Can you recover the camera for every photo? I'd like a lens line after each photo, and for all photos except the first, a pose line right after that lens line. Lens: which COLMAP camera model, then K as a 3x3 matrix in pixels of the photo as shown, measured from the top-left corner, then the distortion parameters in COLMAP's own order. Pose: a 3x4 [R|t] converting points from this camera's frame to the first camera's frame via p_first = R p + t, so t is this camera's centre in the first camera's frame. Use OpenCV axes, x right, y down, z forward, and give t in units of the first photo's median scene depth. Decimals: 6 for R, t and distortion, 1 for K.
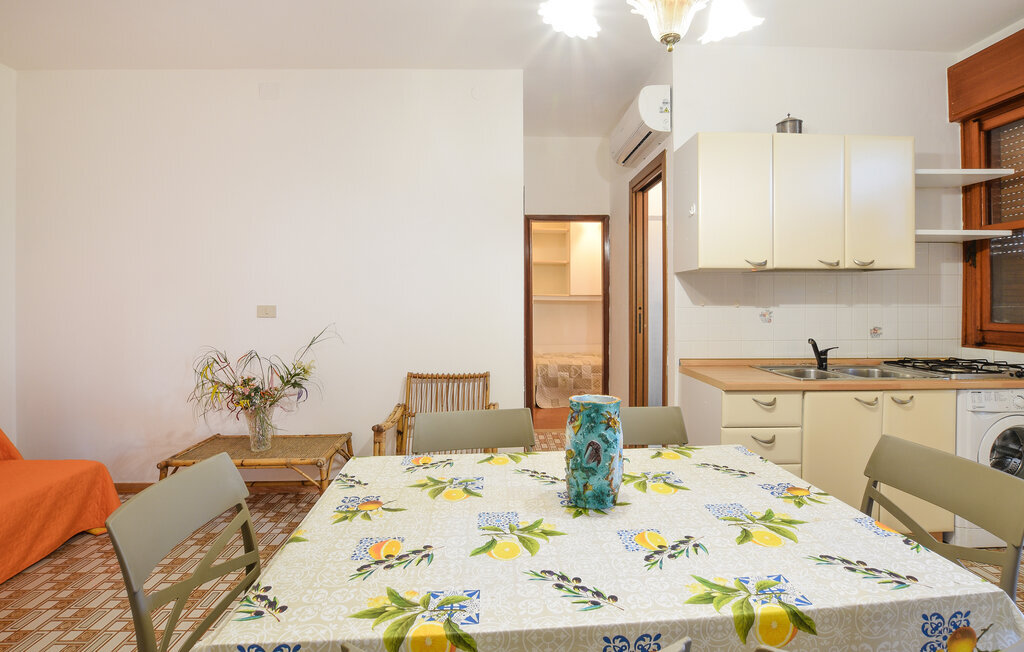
lens RADIAL K [[473.5, 0, 517.1], [0, 473.5, 297.6], [0, 0, 1]] dist [-0.032605, 0.006336]
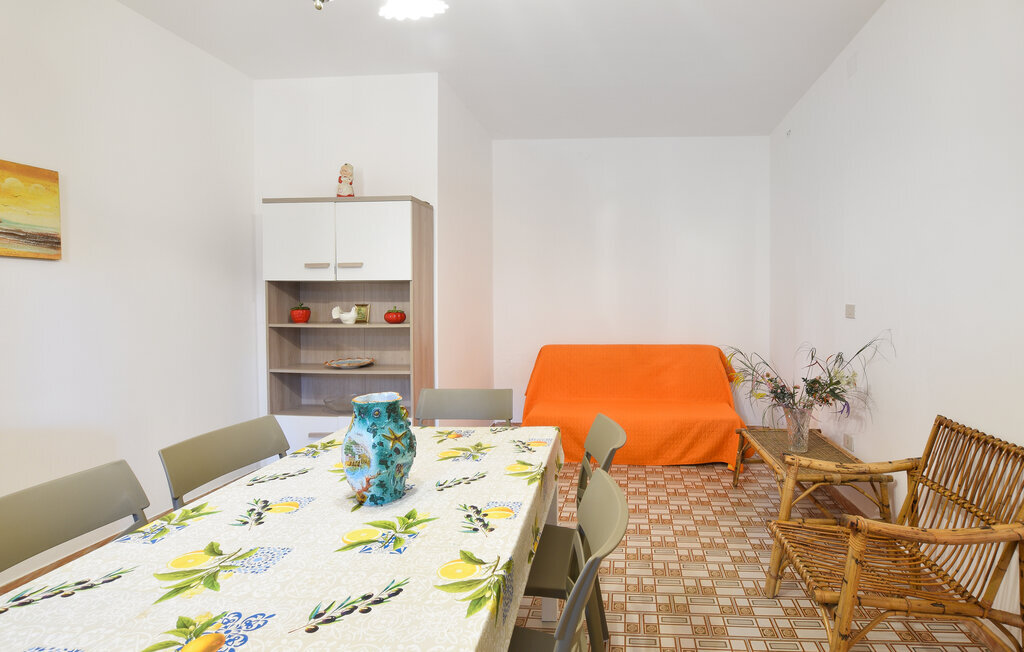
lens RADIAL K [[486.3, 0, 593.4], [0, 486.3, 319.1], [0, 0, 1]] dist [-0.023118, 0.000163]
pose [[-0.106484, 0.046206, -0.993240, 0.591546], [0.001645, 0.998926, 0.046294, 0.001627], [0.994313, 0.003296, -0.106446, 0.822448]]
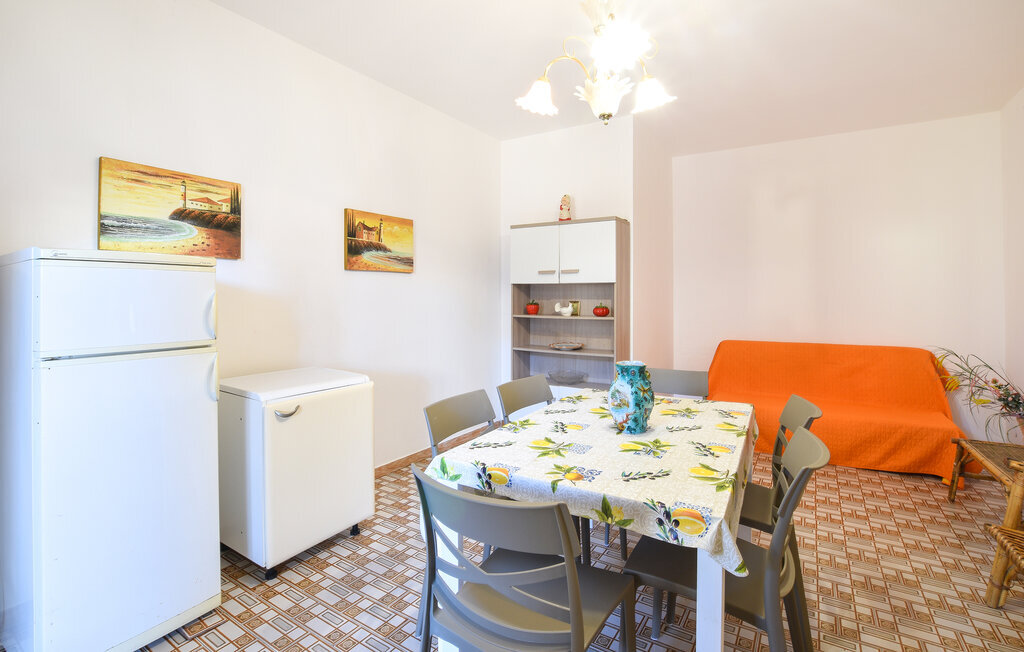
lens RADIAL K [[467.3, 0, 513.8], [0, 467.3, 292.3], [0, 0, 1]] dist [-0.030427, 0.005835]
pose [[-0.566387, -0.003318, -0.824133, 0.848067], [0.001933, 0.999984, -0.005355, -0.002130], [0.824137, -0.004626, -0.566371, 0.809423]]
